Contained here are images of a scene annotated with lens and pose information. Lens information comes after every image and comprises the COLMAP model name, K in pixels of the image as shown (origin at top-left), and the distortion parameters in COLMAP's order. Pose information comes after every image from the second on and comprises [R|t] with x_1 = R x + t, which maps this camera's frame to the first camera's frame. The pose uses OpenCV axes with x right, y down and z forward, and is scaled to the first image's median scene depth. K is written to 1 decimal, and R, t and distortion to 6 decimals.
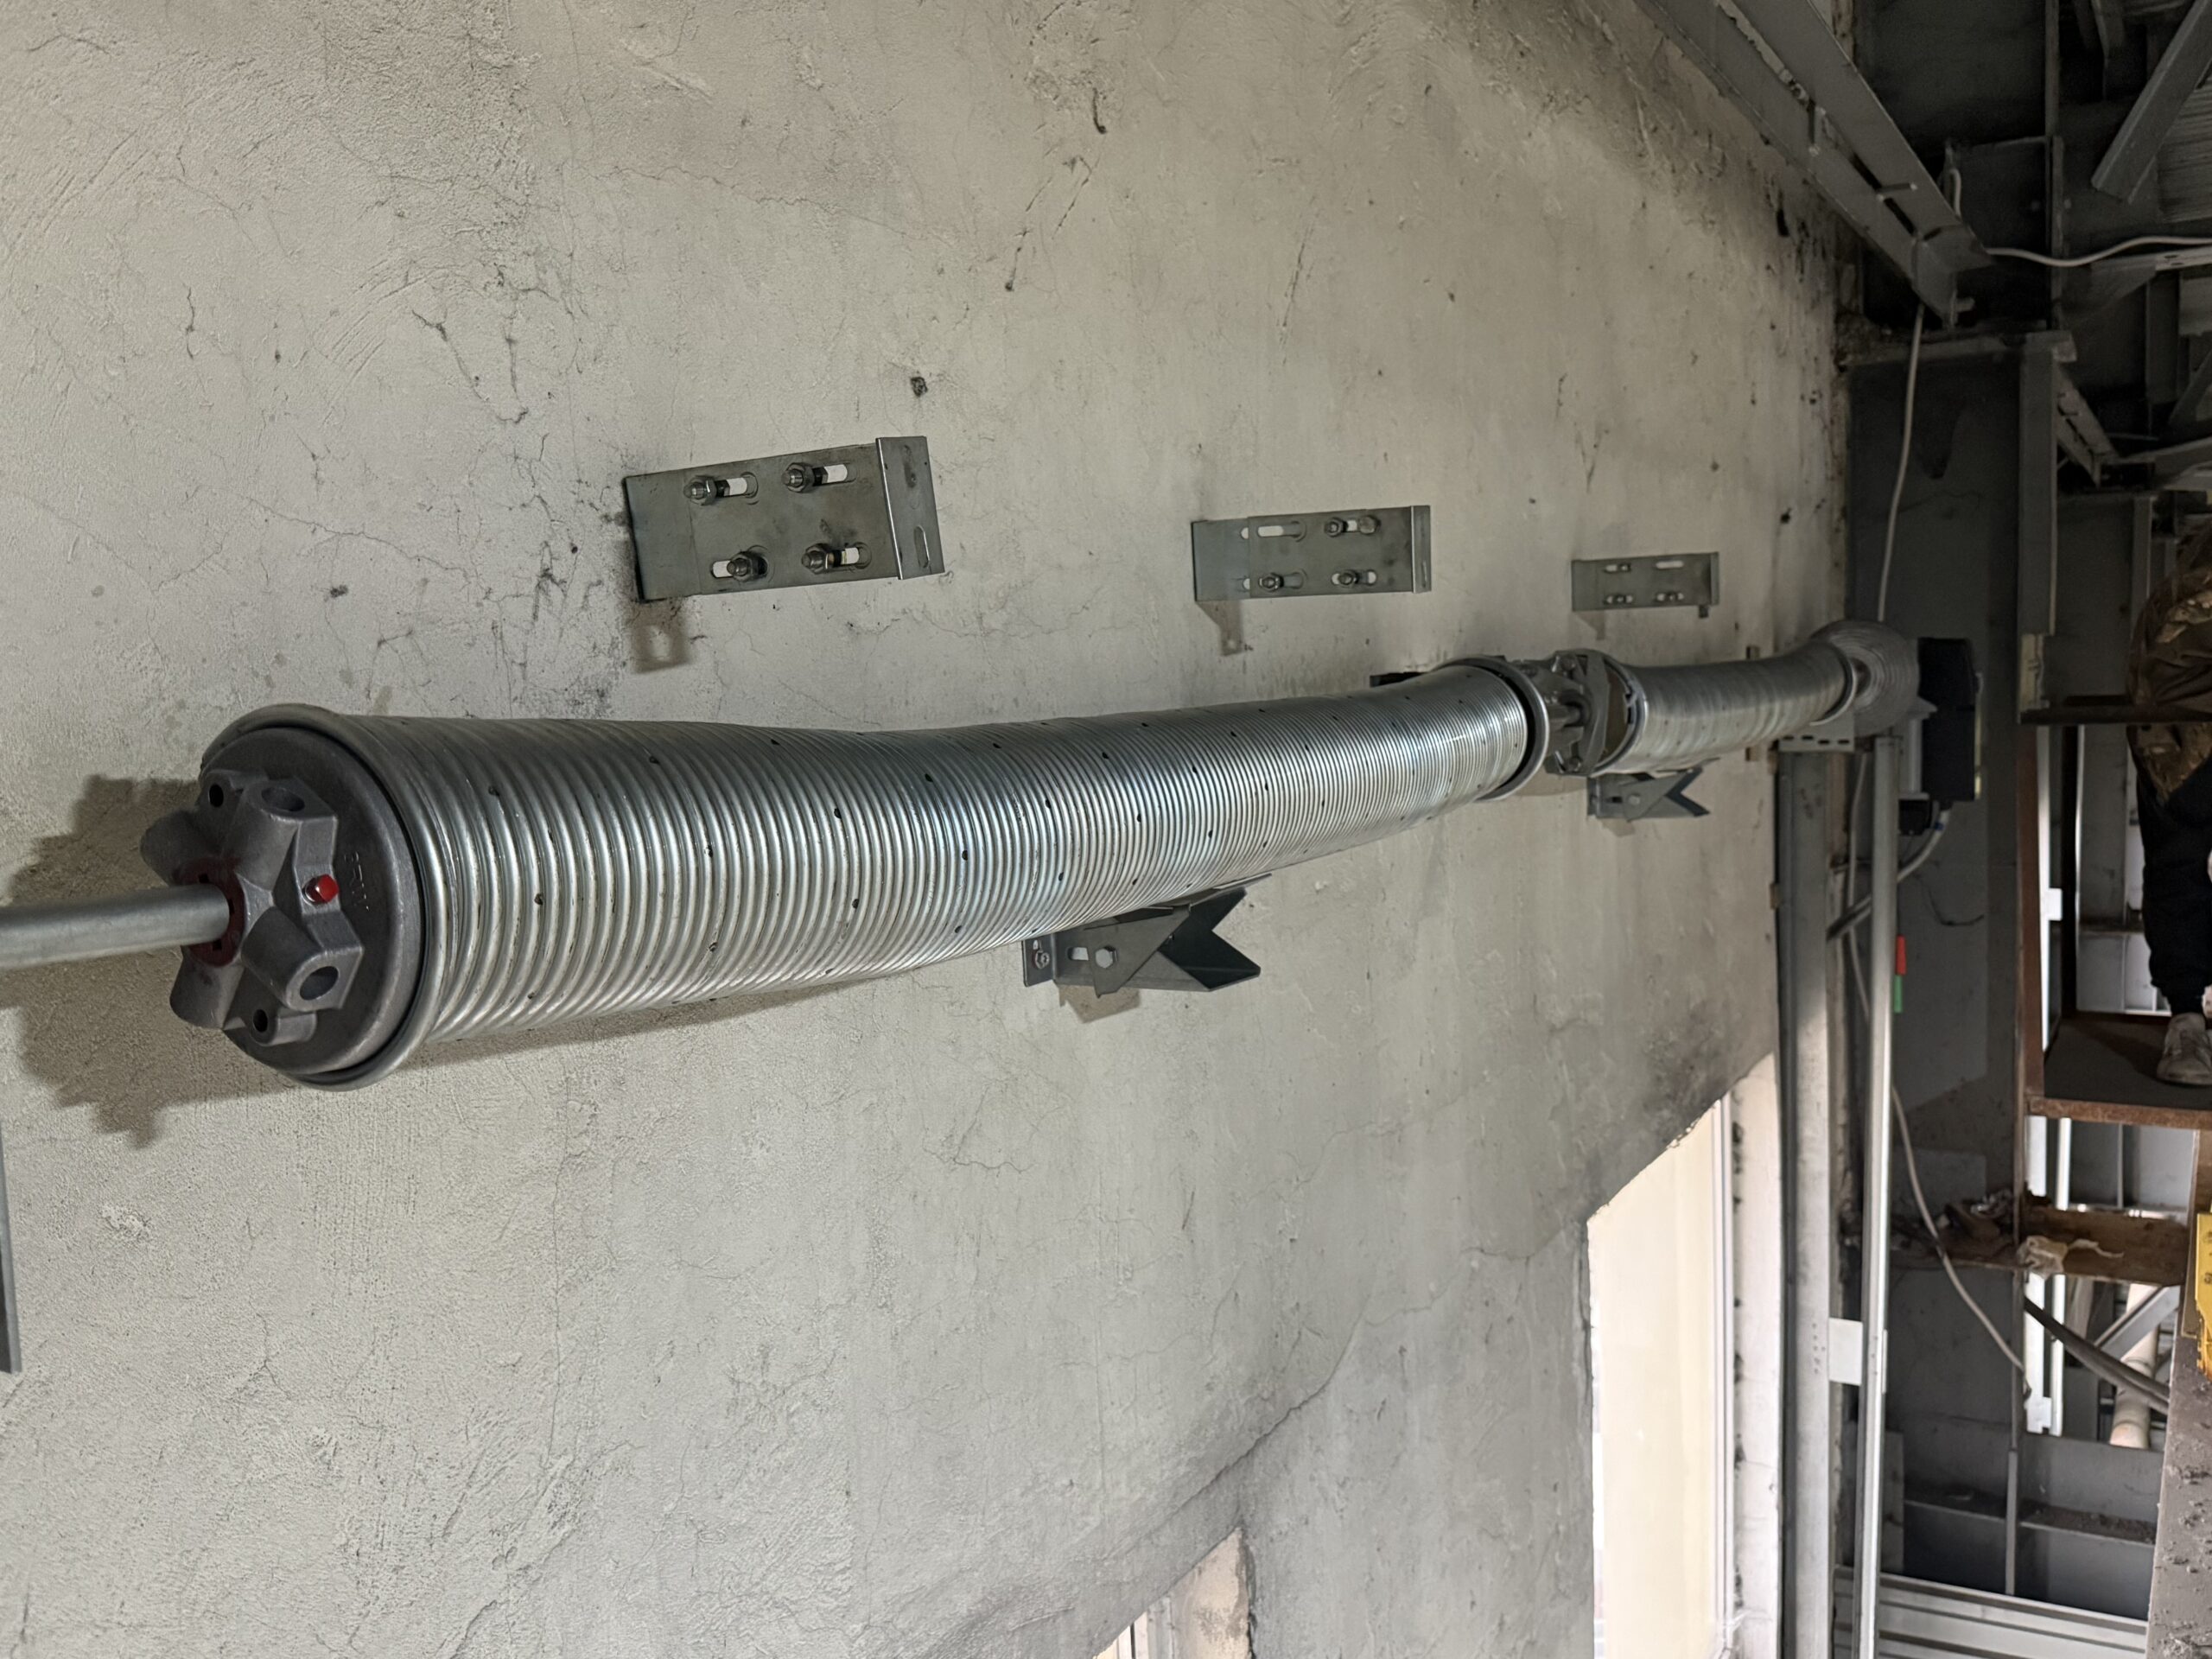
lens RADIAL K [[1850.6, 0, 1112.0], [0, 1850.6, 847.2], [0, 0, 1]] dist [0.053177, -0.087718]
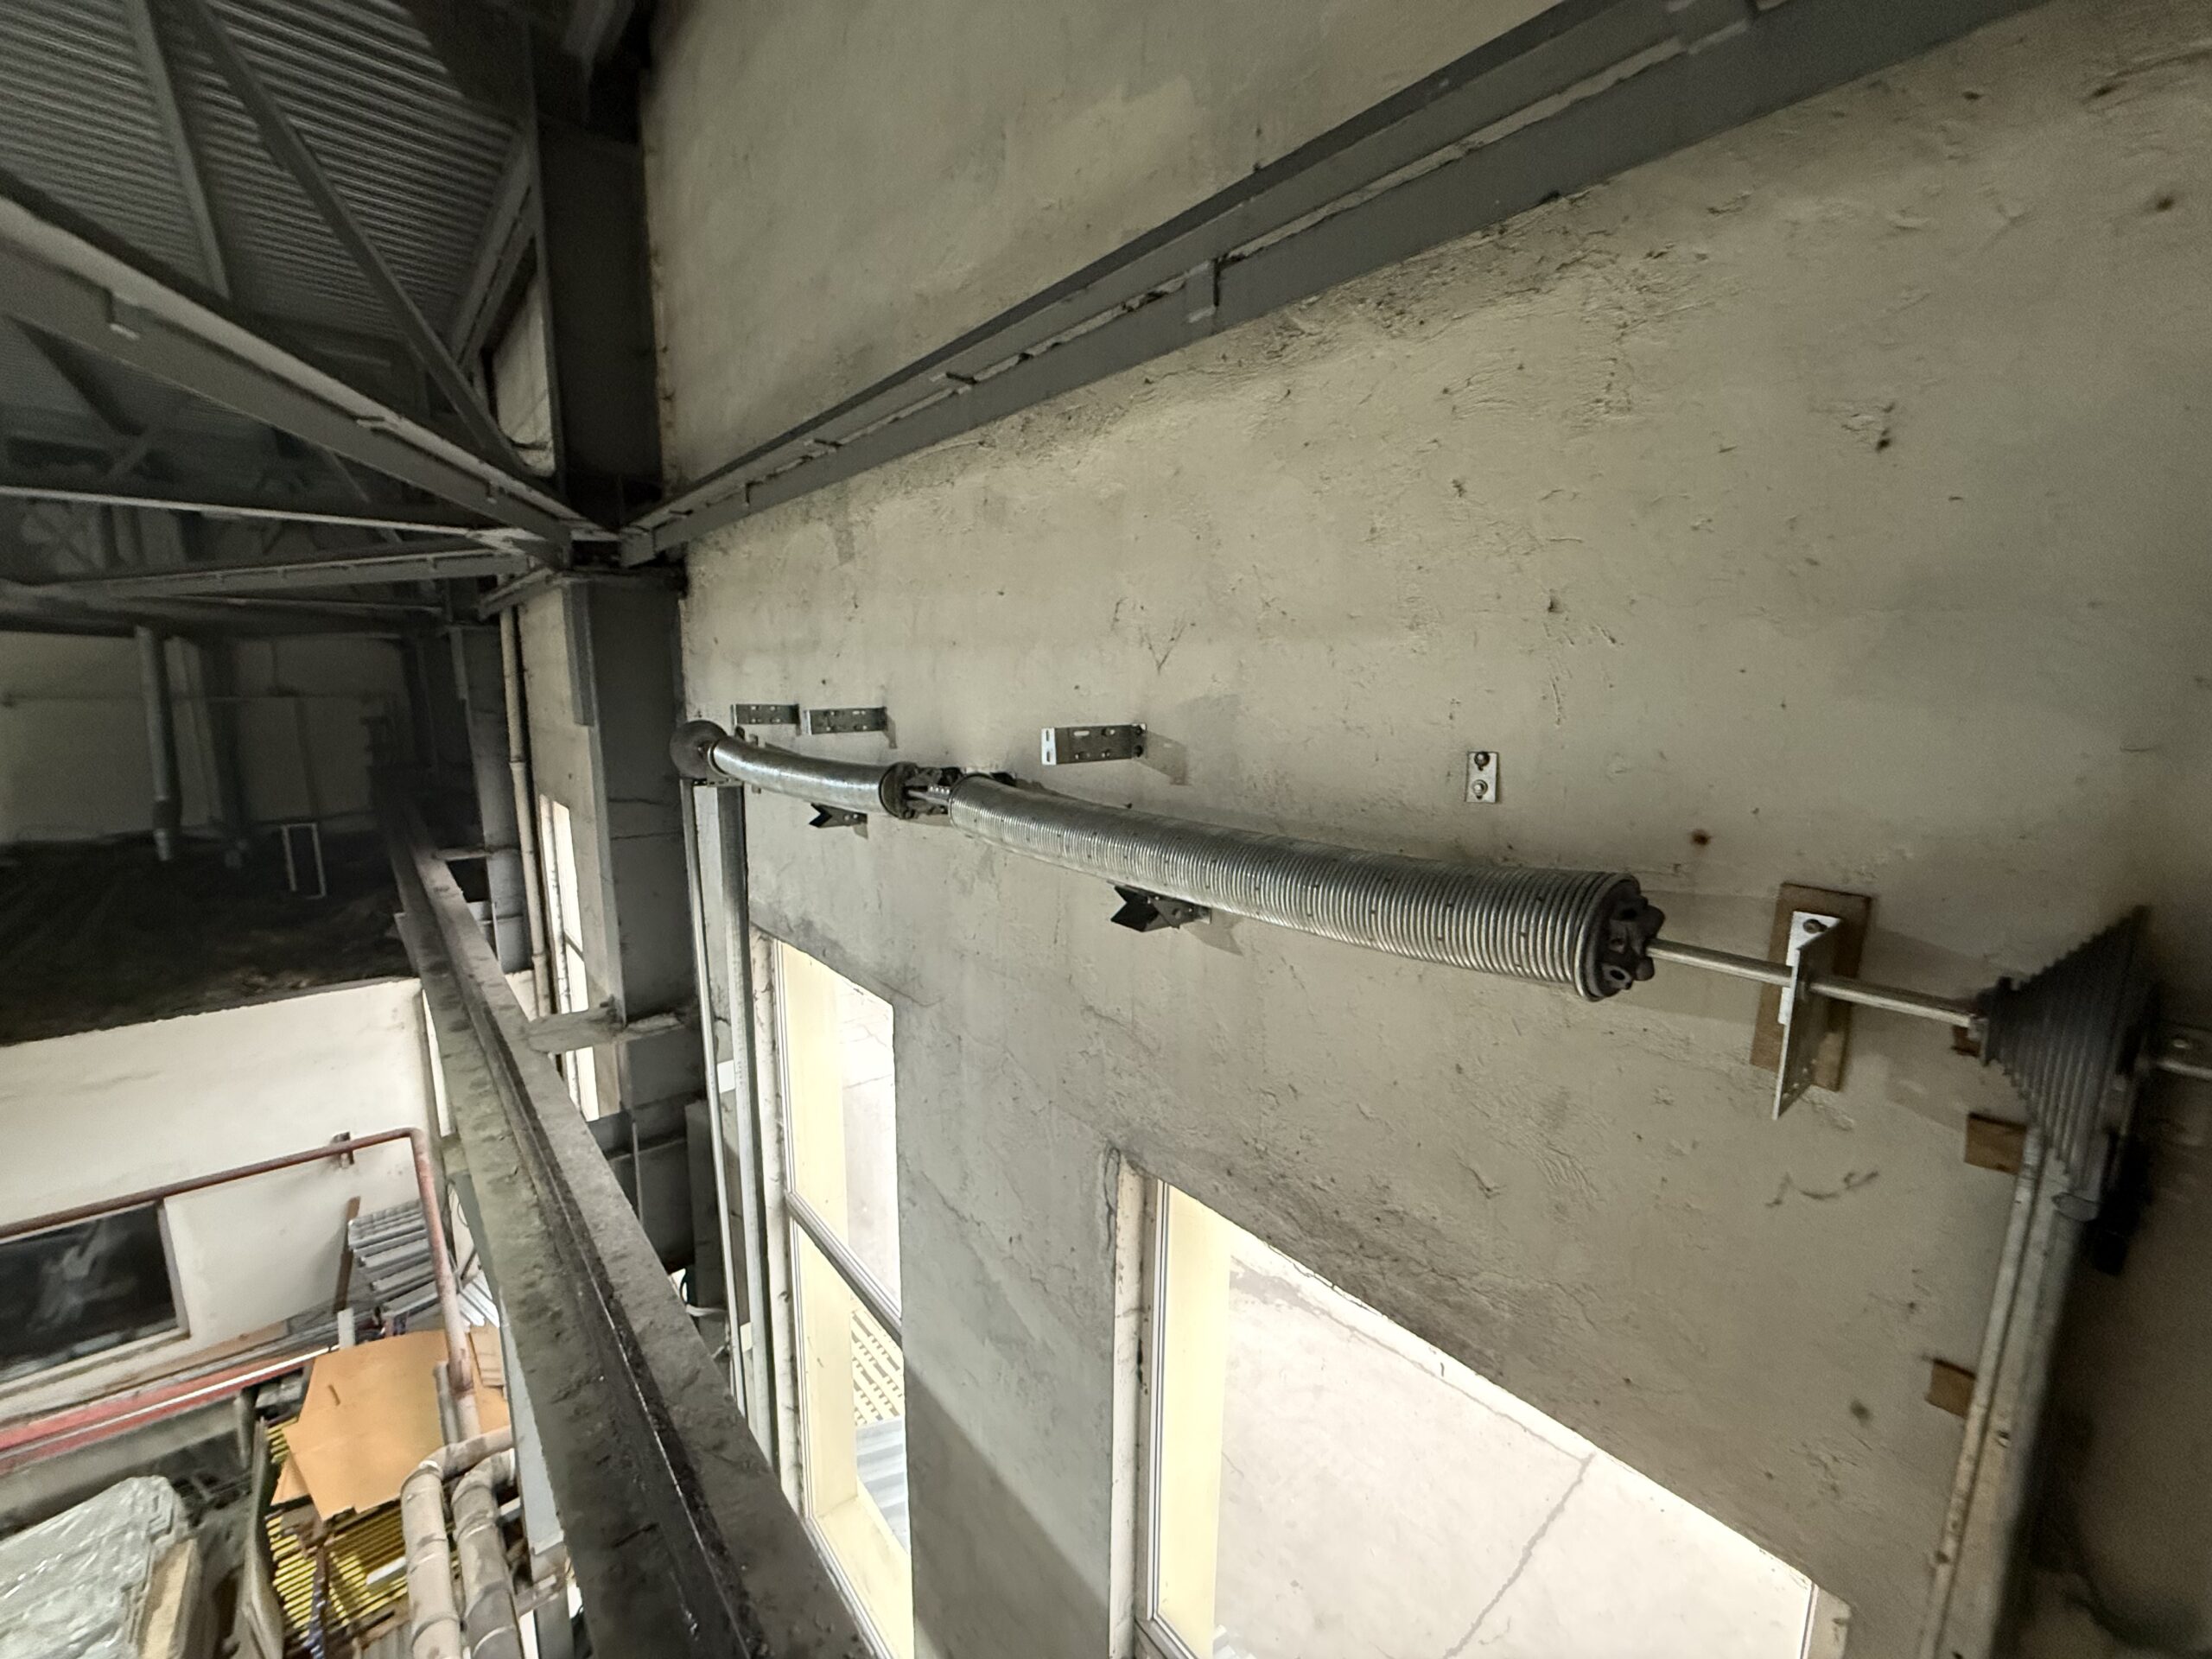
lens RADIAL K [[886.1, 0, 1097.7], [0, 886.1, 831.5], [0, 0, 1]] dist [-0.002874, -0.000494]
pose [[-0.332815, 0.191883, -0.923263, 1.656613], [-0.087873, 0.968507, 0.232963, -0.421939], [0.938889, 0.158663, -0.305472, 2.176824]]
